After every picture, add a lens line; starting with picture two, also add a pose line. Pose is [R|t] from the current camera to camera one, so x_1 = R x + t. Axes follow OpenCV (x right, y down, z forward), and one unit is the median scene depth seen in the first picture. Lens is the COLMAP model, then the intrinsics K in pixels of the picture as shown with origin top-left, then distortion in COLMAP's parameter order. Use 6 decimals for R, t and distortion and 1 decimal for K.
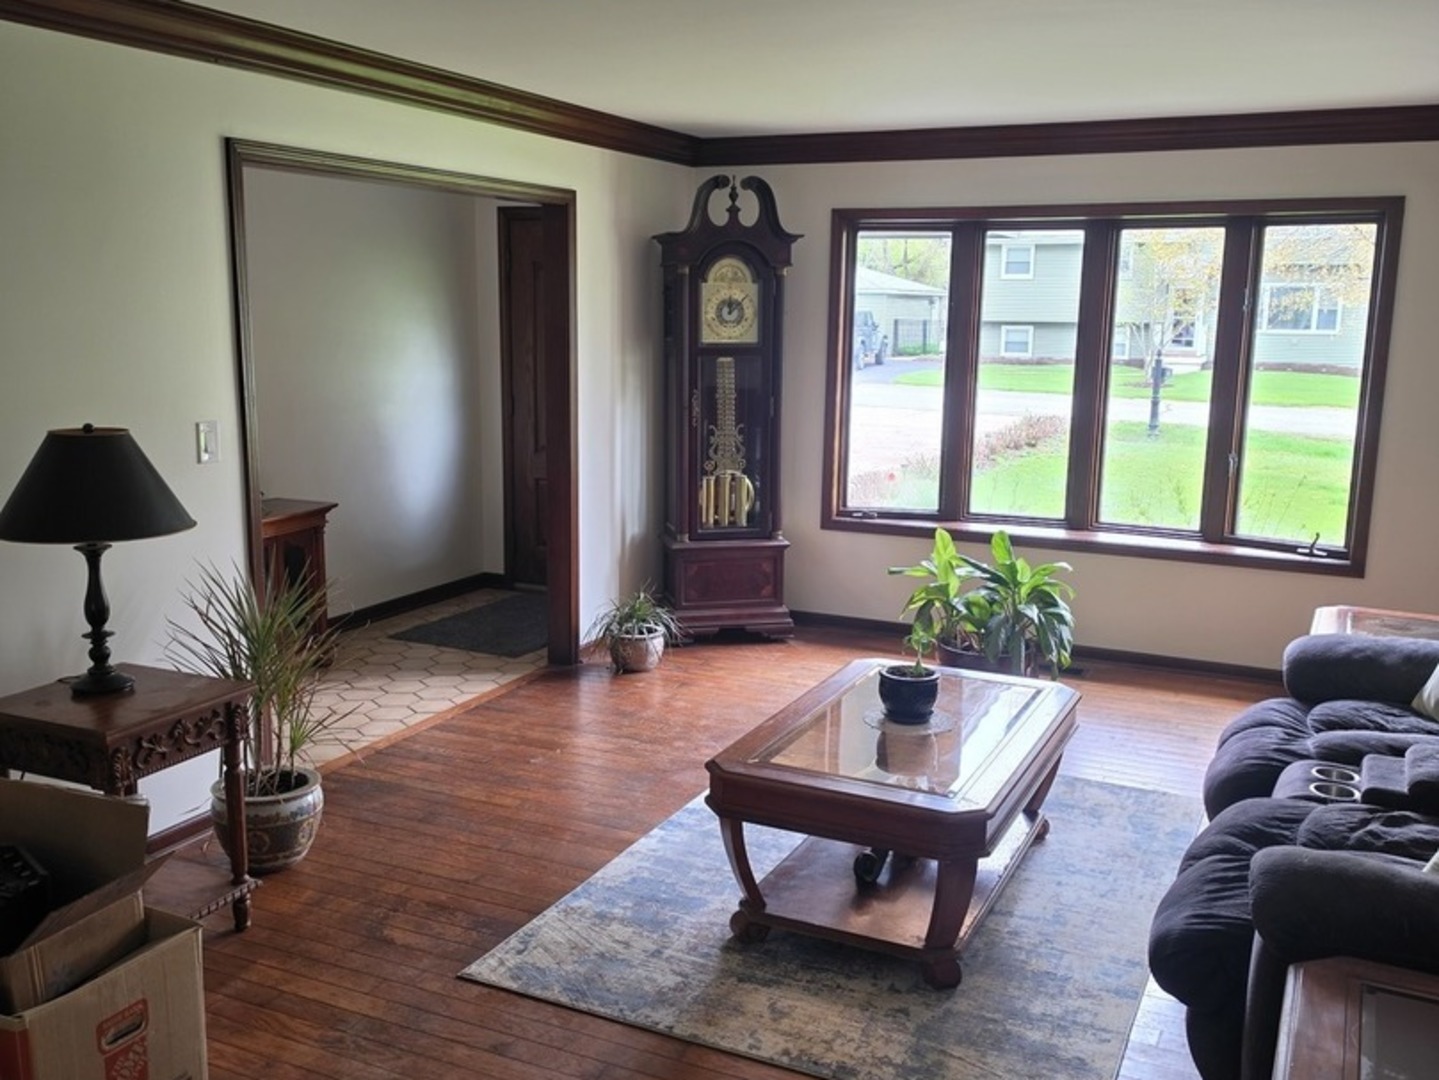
lens RADIAL K [[1319.5, 0, 719.5], [0, 1319.5, 540.0], [0, 0, 1]] dist [0.195050, -0.399240]
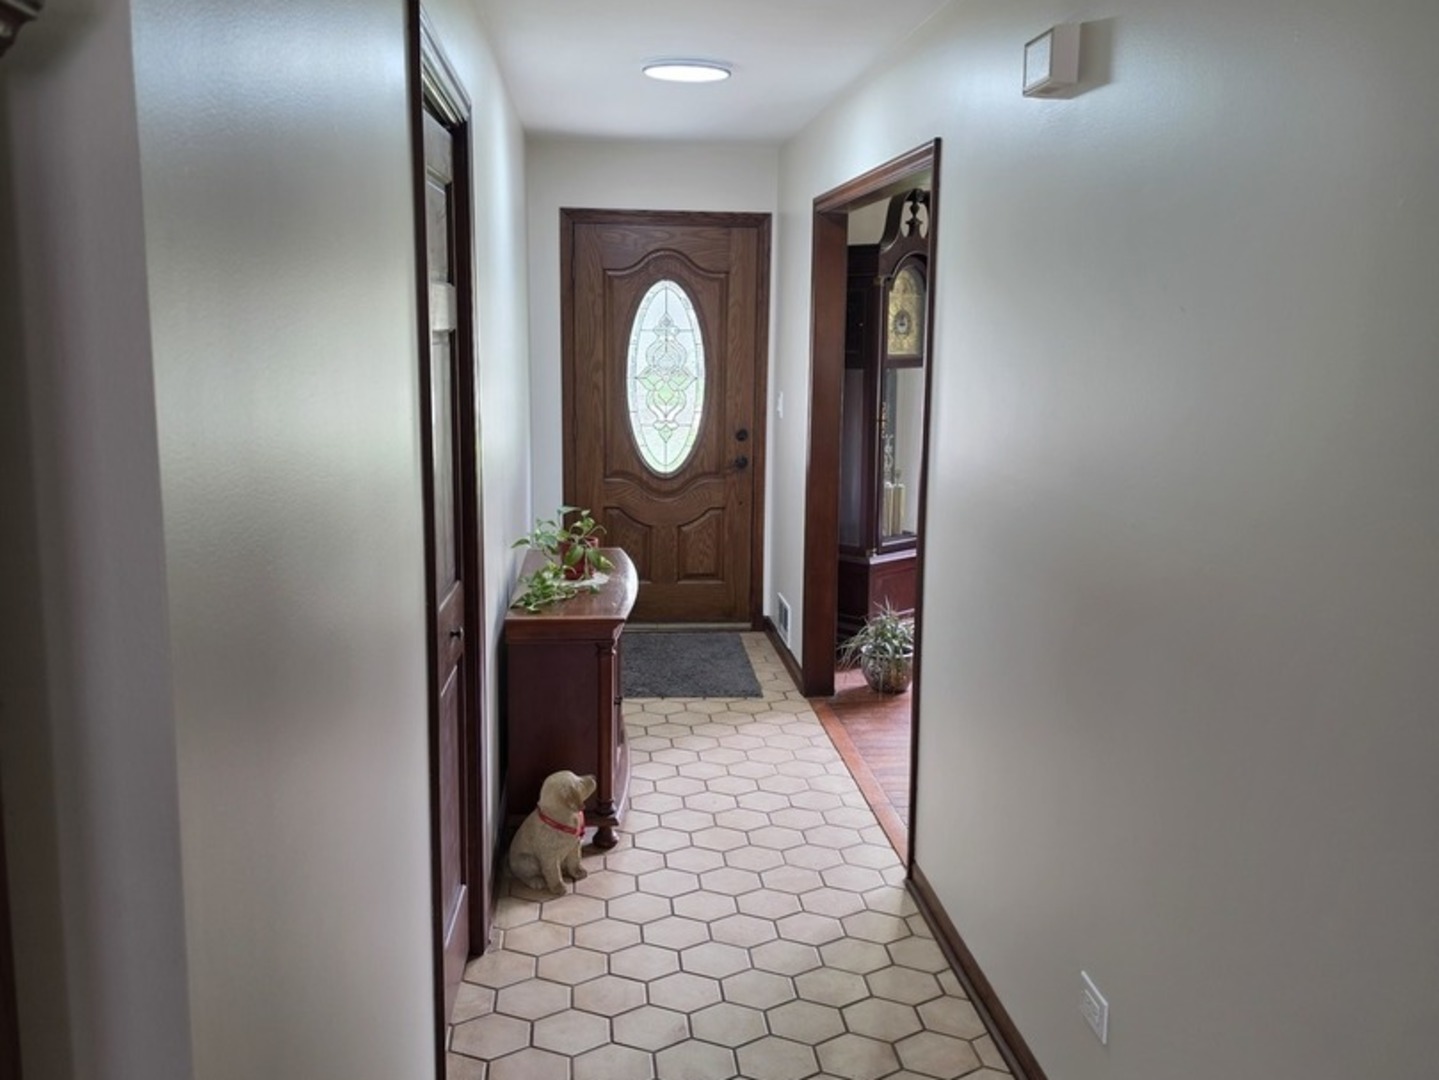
lens RADIAL K [[1319.5, 0, 719.5], [0, 1319.5, 540.0], [0, 0, 1]] dist [0.195050, -0.399240]
pose [[0.853503, -0.090241, 0.513215, -0.645748], [0.092705, 0.995475, 0.020866, -0.043075], [-0.512775, 0.029768, 0.858007, 0.213422]]
